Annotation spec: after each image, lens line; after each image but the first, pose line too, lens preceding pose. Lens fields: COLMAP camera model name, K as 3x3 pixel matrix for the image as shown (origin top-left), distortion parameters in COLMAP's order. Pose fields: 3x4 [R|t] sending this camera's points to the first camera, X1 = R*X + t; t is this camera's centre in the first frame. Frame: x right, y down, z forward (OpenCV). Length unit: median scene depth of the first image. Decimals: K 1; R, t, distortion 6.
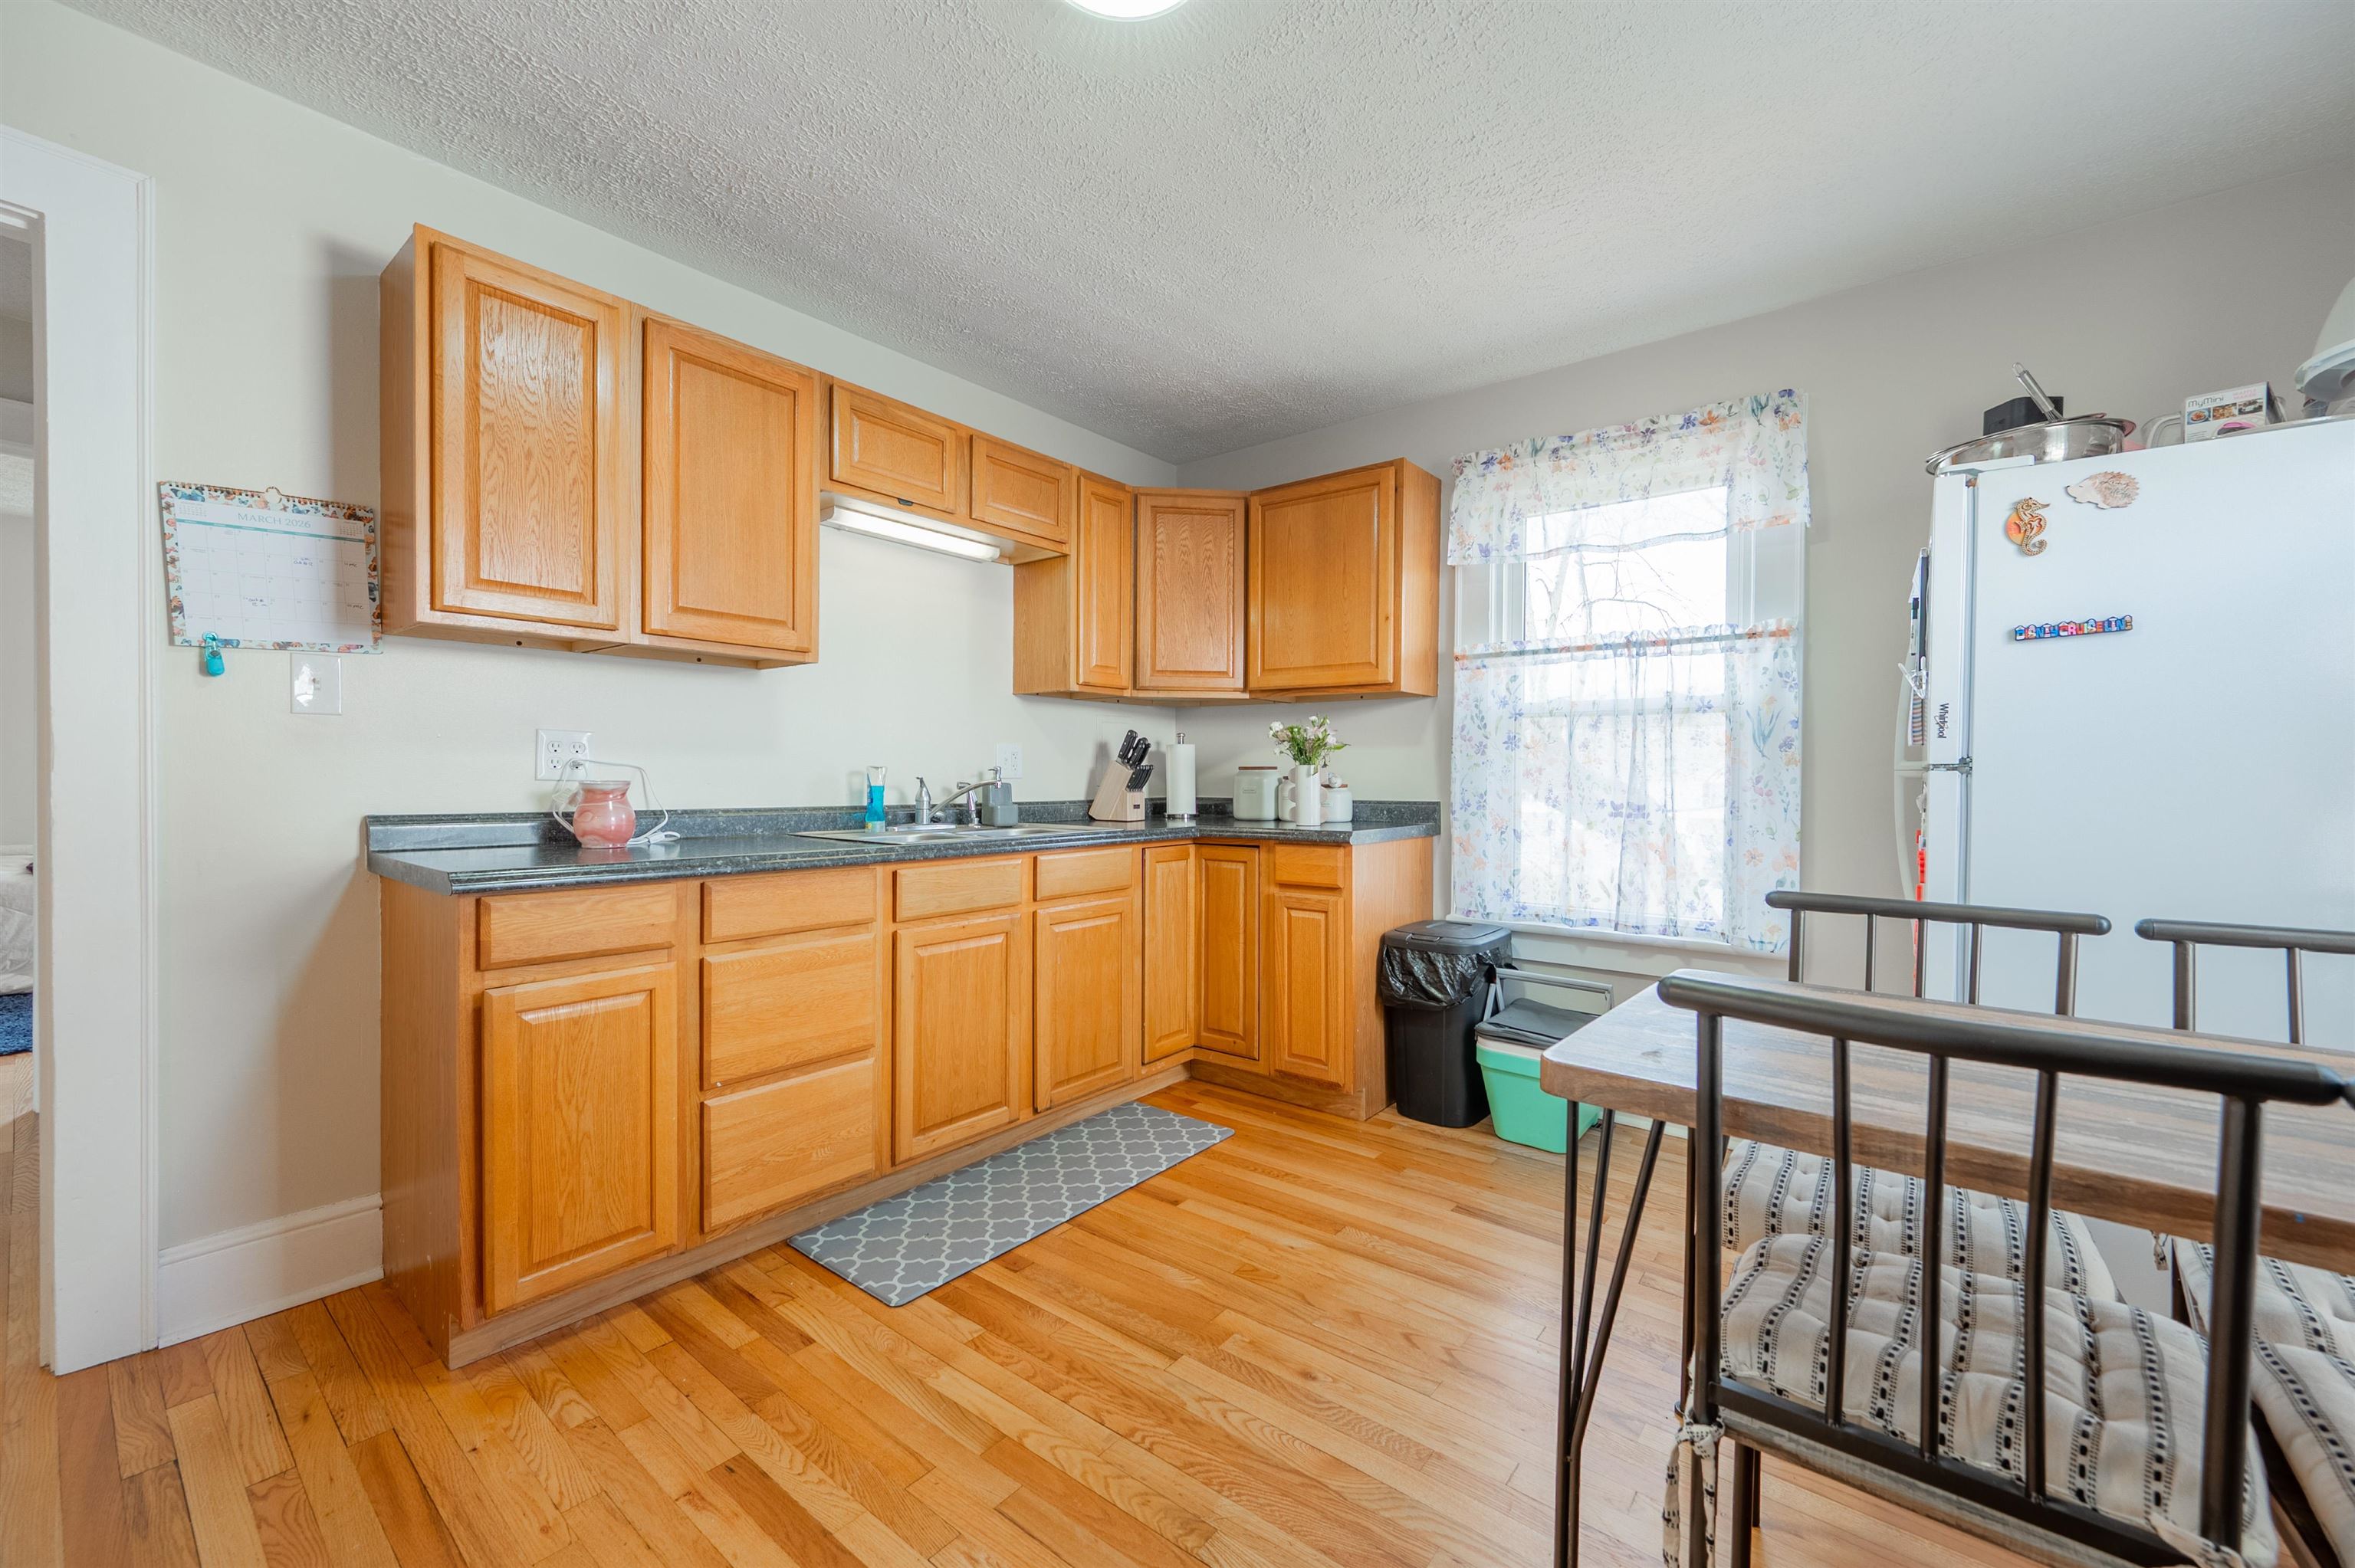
lens RADIAL K [[941.1, 0, 1200.3], [0, 941.1, 788.3], [0, 0, 1]] dist [0.001693, 0.000203]
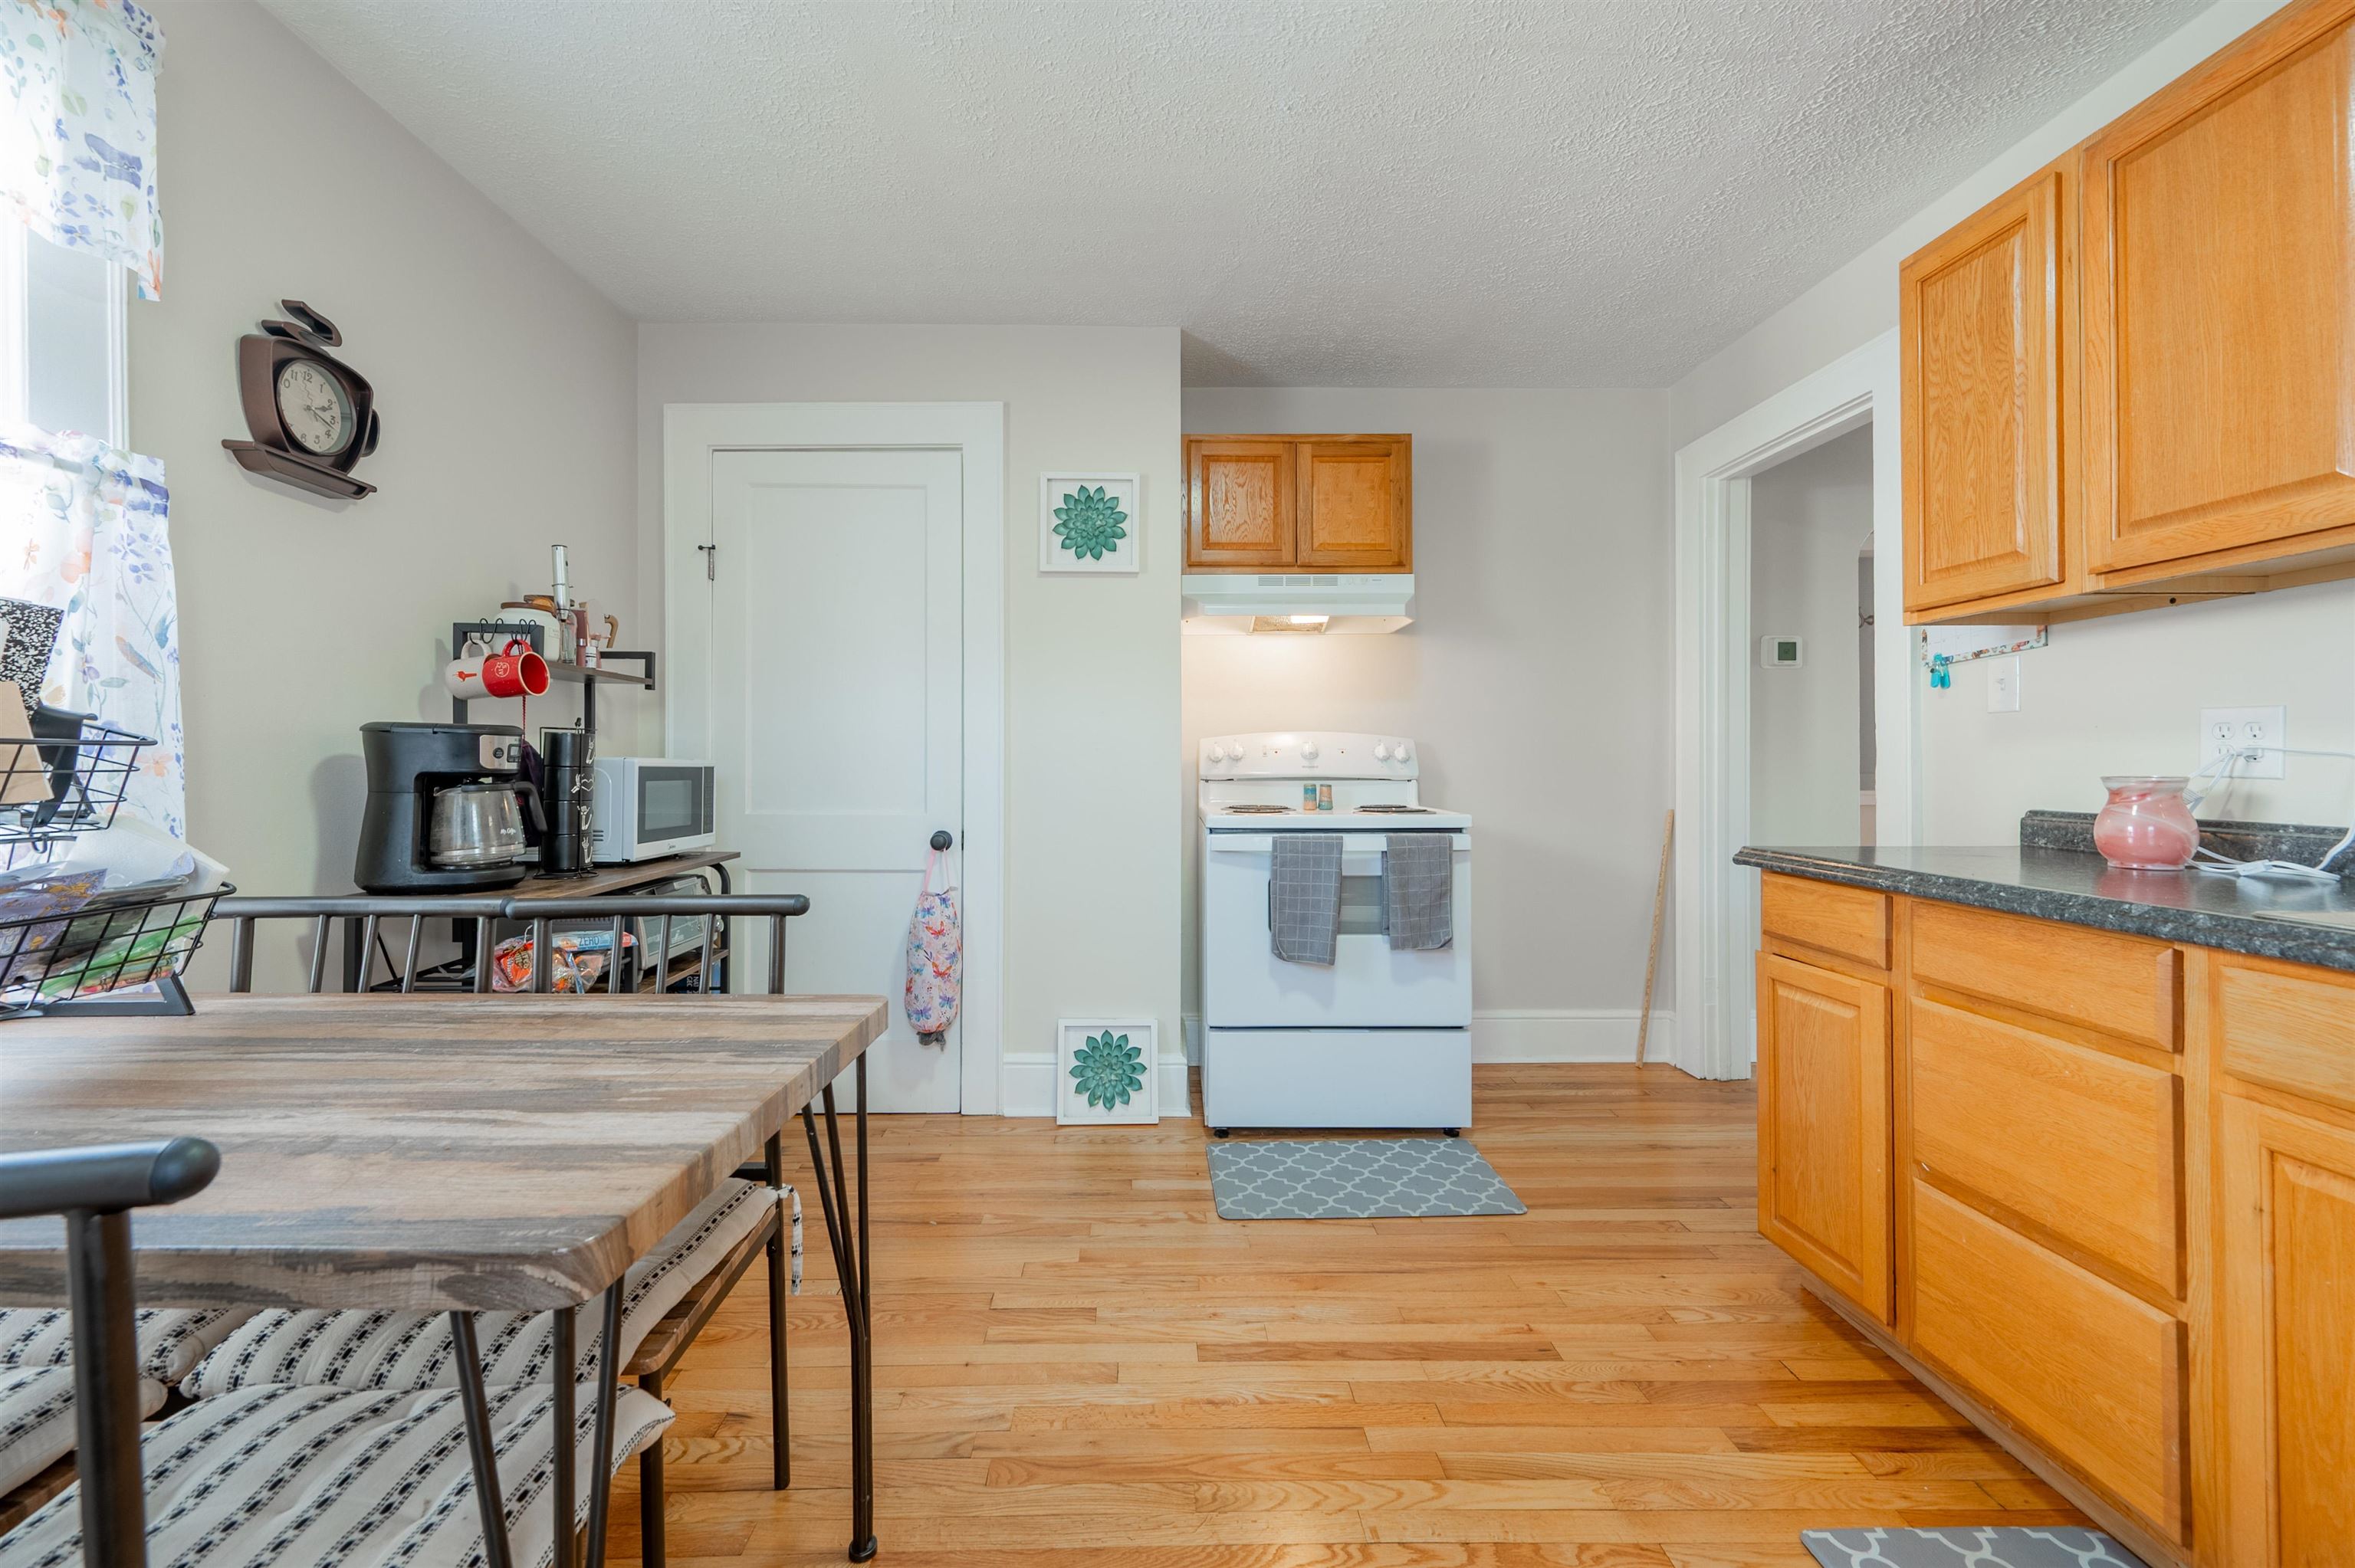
lens RADIAL K [[948.0, 0, 1148.2], [0, 948.0, 758.8], [0, 0, 1]] dist [0.001461, 0.000219]
pose [[-0.788573, -0.010125, -0.614858, 0.326101], [-0.014735, 0.999888, 0.002433, -0.009425], [0.614765, 0.010979, -0.788634, 0.834561]]
